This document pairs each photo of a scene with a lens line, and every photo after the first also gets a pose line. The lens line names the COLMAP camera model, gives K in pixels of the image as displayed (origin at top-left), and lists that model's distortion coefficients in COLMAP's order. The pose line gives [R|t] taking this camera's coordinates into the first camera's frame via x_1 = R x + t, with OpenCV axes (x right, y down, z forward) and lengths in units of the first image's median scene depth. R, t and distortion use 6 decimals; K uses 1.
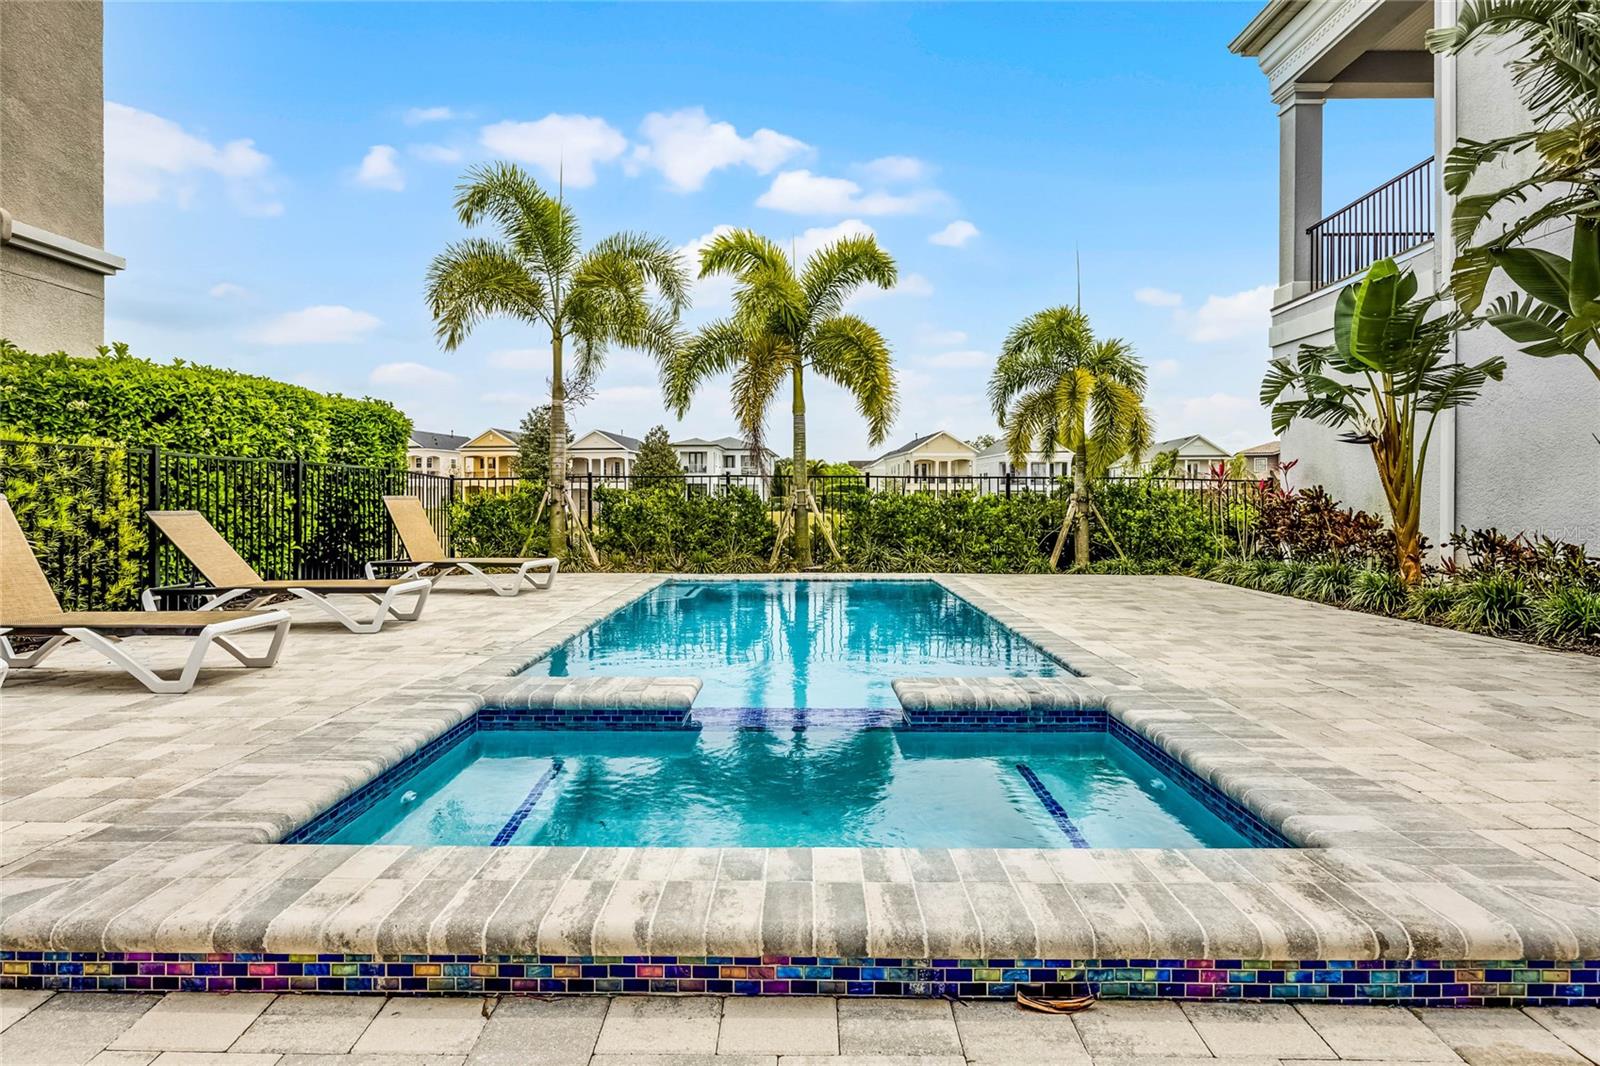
lens RADIAL K [[909.0, 0, 785.1], [0, 909.0, 506.7], [0, 0, 1]] dist [0.001119, -0.003389]
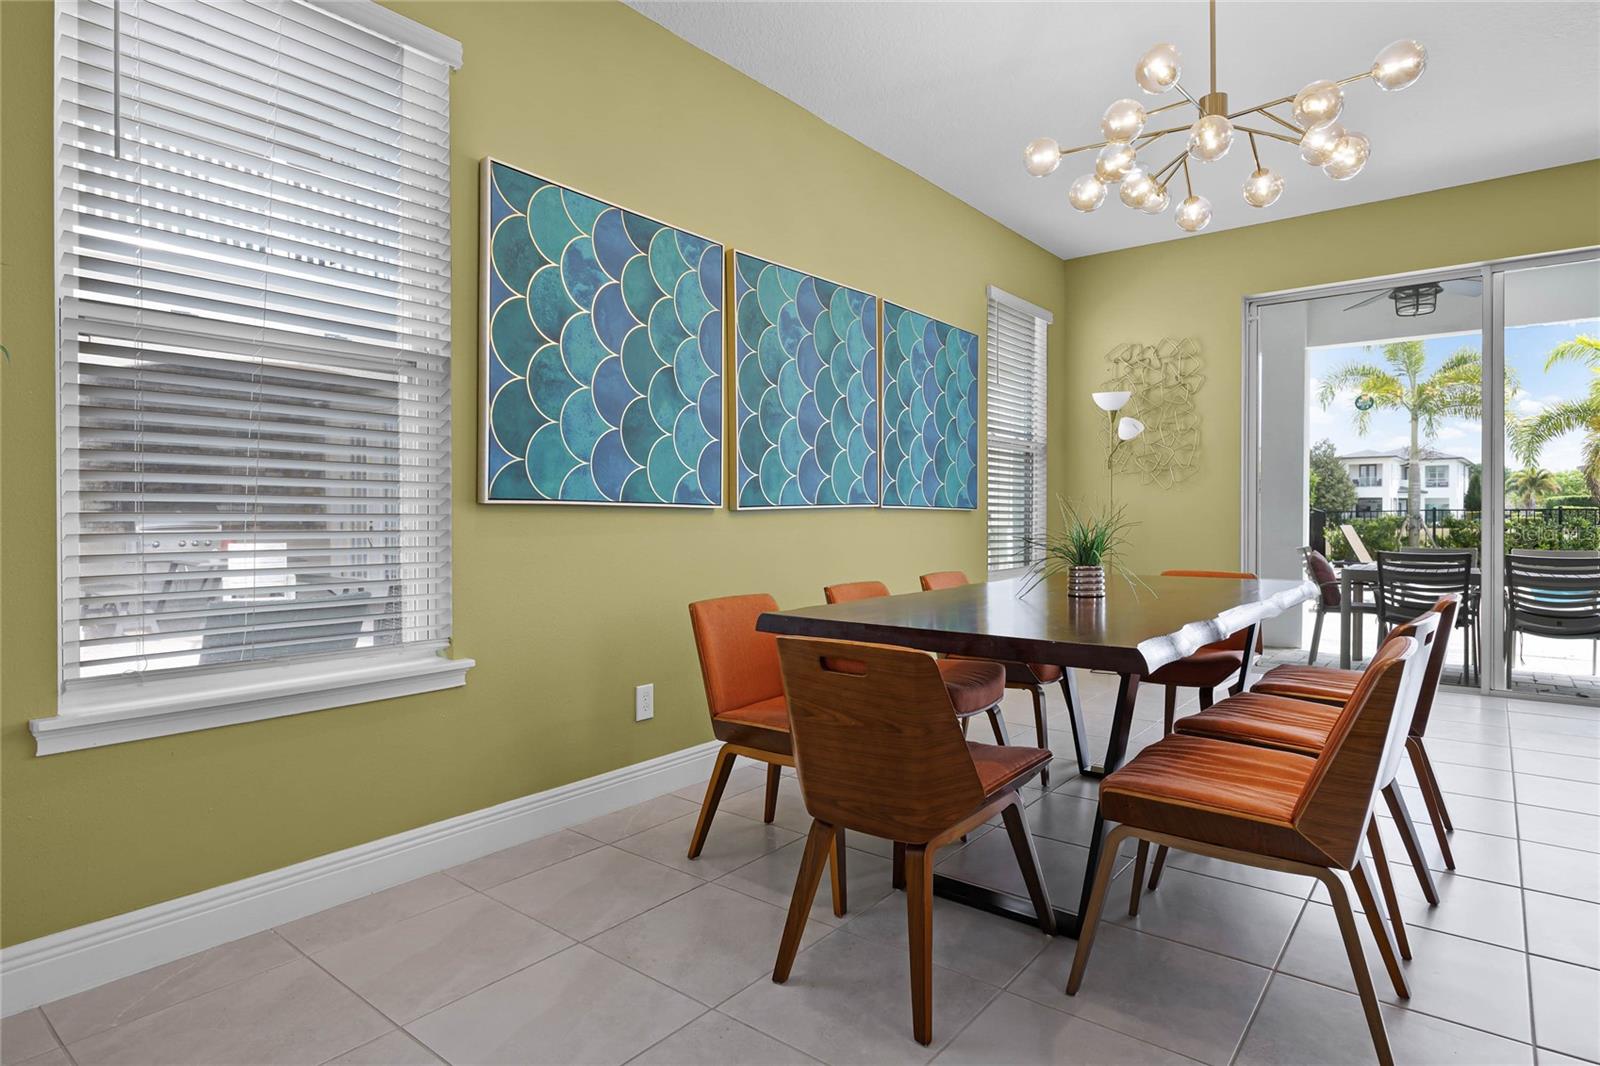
lens RADIAL K [[867.6, 0, 795.5], [0, 867.6, 520.4], [0, 0, 1]] dist [-0.000076, -0.000684]
pose [[0.791276, 0.005375, -0.611435, -0.211703], [-0.004794, 0.999985, 0.002587, -0.018291], [0.611440, 0.000884, 0.791290, -0.890497]]
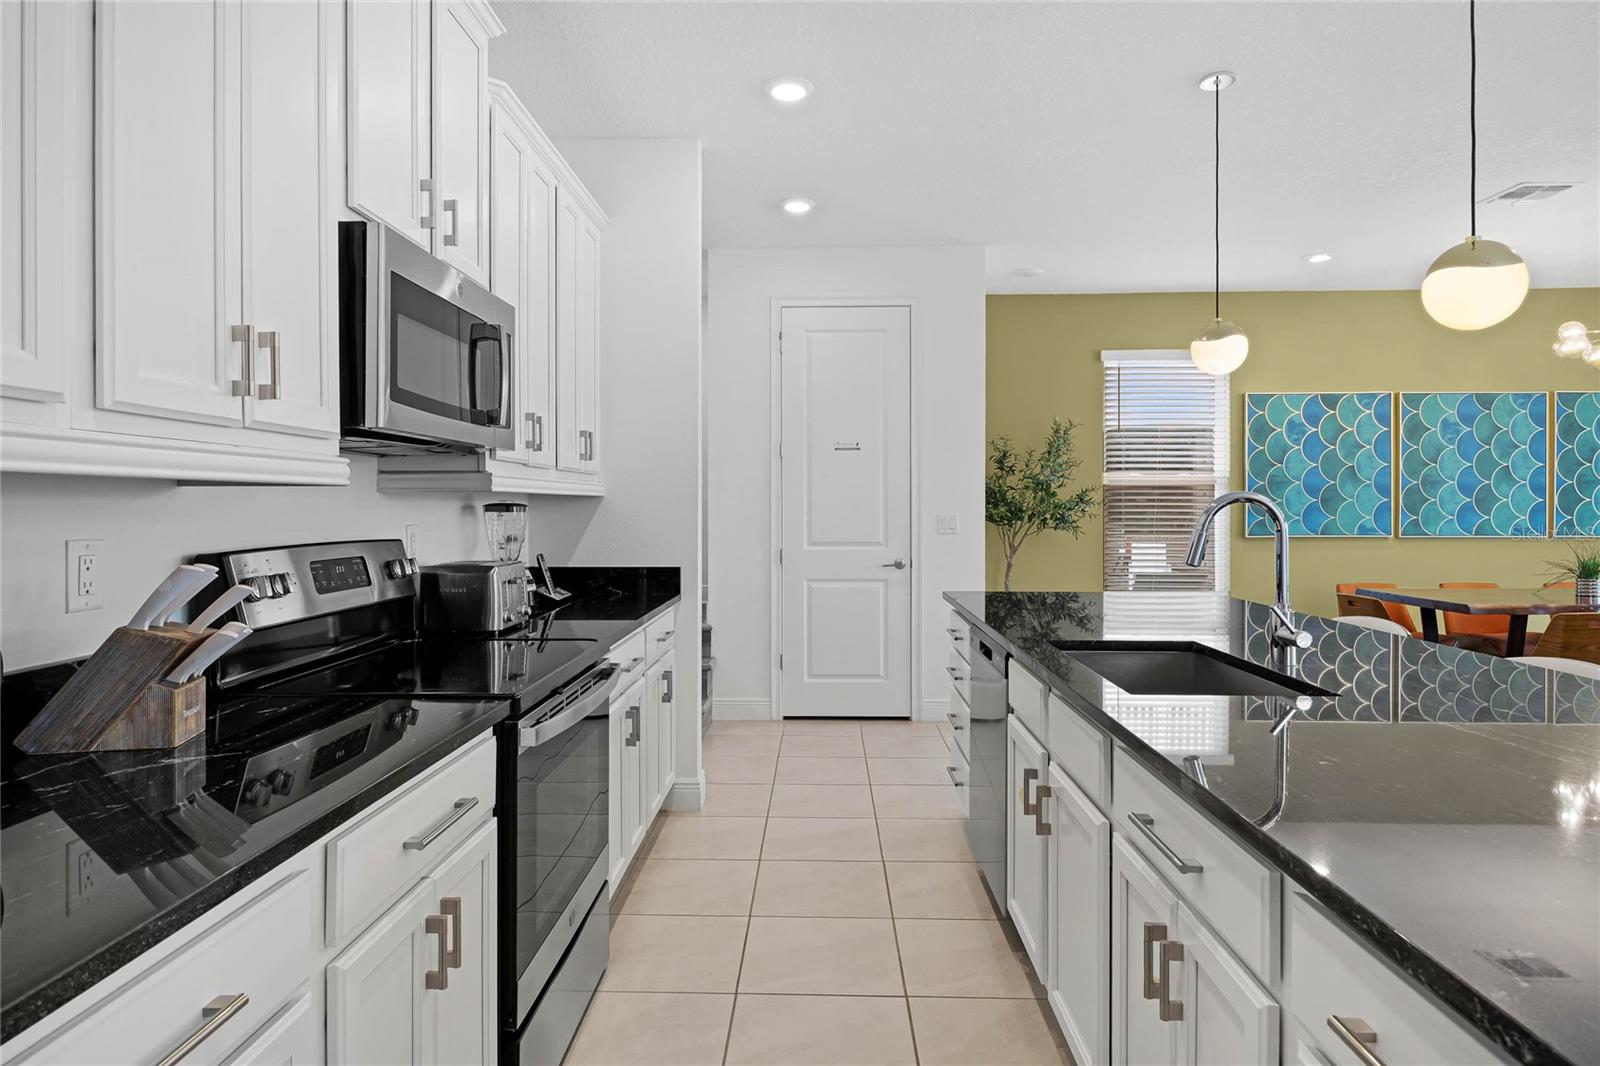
lens RADIAL K [[932.1, 0, 800.0], [0, 932.1, 533.0], [0, 0, 1]] dist [-0.000112, -0.000186]
pose [[-0.007684, -0.009628, -0.999924, 0.212845], [-0.006984, 0.999930, -0.009574, -0.016302], [0.999946, 0.006910, -0.007751, -1.051242]]
